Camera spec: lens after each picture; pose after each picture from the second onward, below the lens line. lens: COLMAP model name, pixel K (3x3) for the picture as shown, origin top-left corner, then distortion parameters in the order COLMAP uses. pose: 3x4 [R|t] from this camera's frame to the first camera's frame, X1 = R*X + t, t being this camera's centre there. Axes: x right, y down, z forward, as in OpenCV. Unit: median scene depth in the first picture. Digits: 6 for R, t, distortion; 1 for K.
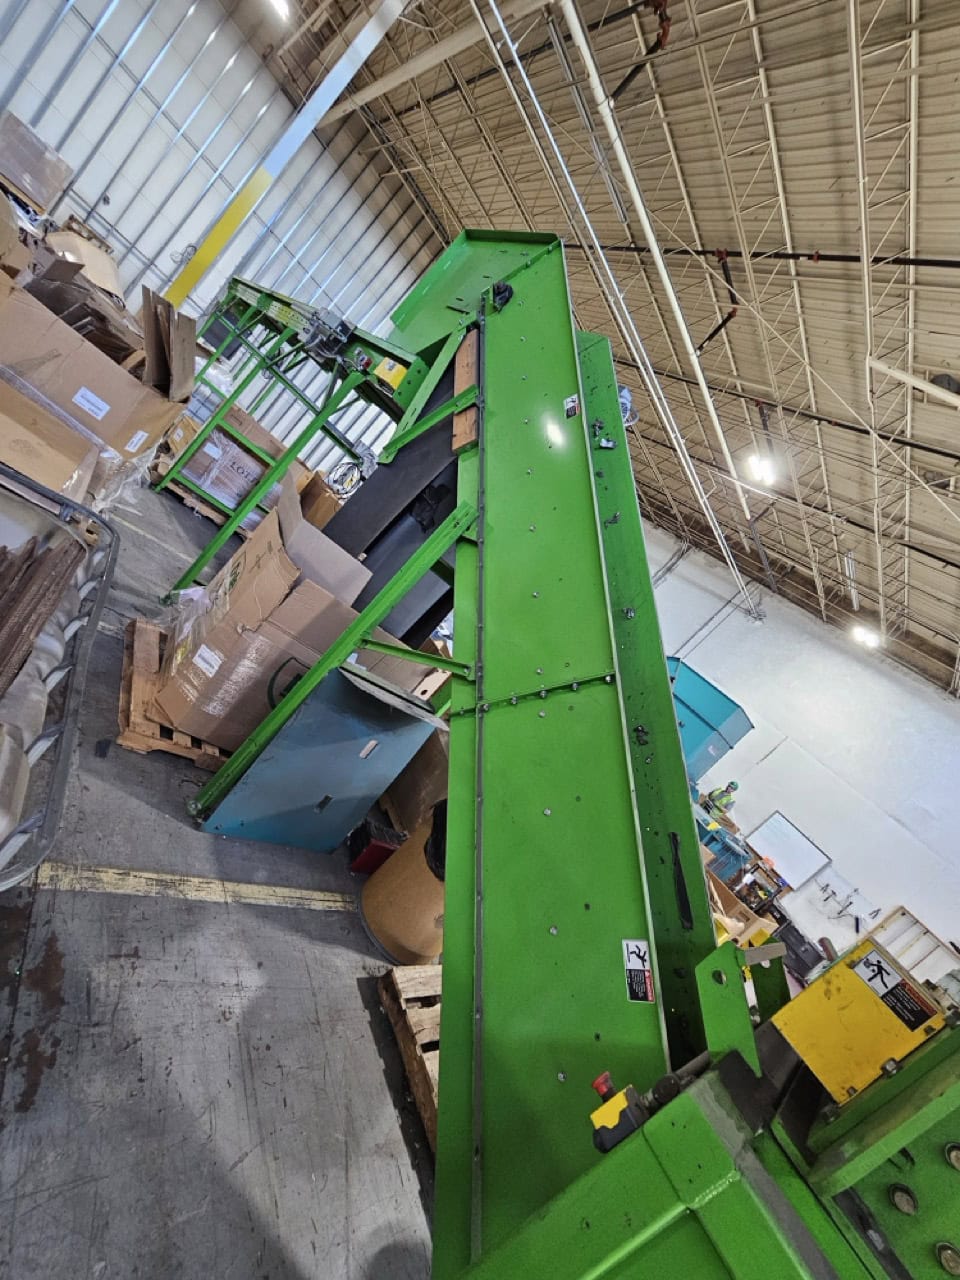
lens RADIAL K [[531.8, 0, 480.0], [0, 531.8, 640.0], [0, 0, 1]] dist [-0.000779, 0.000093]
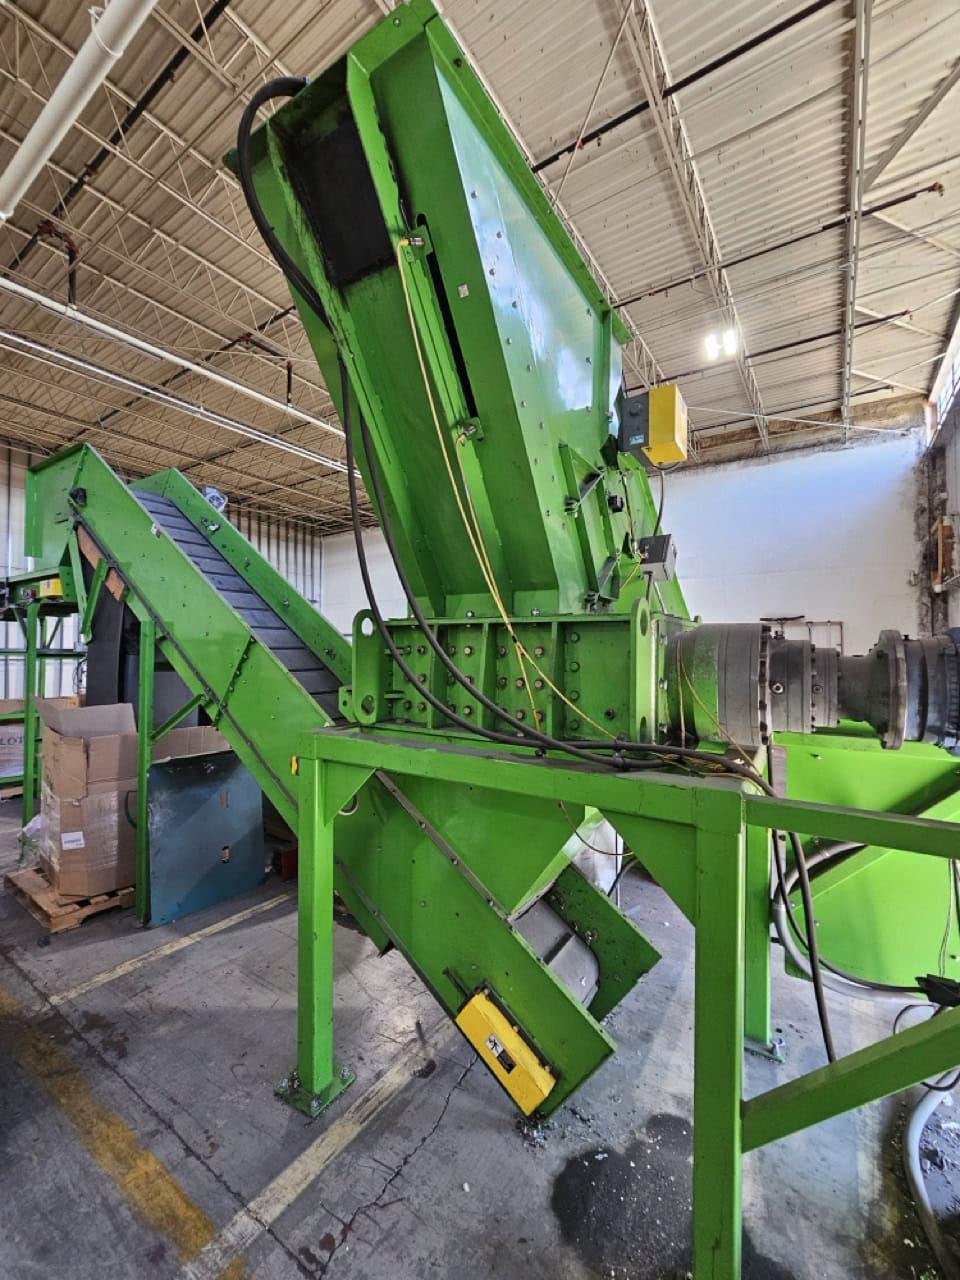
lens RADIAL K [[525.6, 0, 468.5], [0, 525.6, 639.2], [0, 0, 1]] dist [0.000157, 0.000094]
pose [[0.703919, -0.673243, 0.226366, 0.218642], [0.687805, 0.725639, 0.019313, 0.329249], [-0.177262, 0.142101, 0.973851, -0.515447]]
